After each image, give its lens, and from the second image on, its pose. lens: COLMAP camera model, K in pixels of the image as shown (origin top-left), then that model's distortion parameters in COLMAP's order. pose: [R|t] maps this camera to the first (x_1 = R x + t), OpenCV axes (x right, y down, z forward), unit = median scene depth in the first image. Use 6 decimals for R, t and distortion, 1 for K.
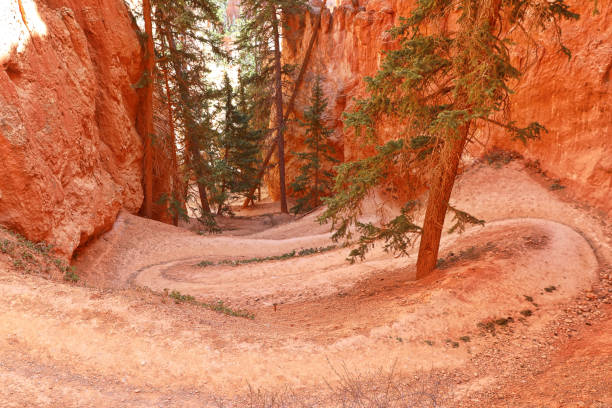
lens RADIAL K [[628.7, 0, 306.0], [0, 628.7, 204.0], [0, 0, 1]] dist [0.004669, 0.008557]
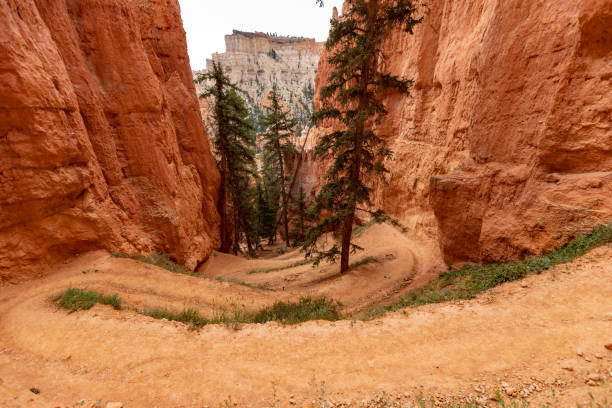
lens RADIAL K [[309.4, 0, 313.8], [0, 309.4, 203.5], [0, 0, 1]] dist [0.000240, 0.000140]
pose [[0.997875, -0.037951, 0.052958, 0.008160], [0.044115, 0.991726, -0.120556, -0.004998], [-0.047944, 0.122636, 0.991293, -0.118459]]
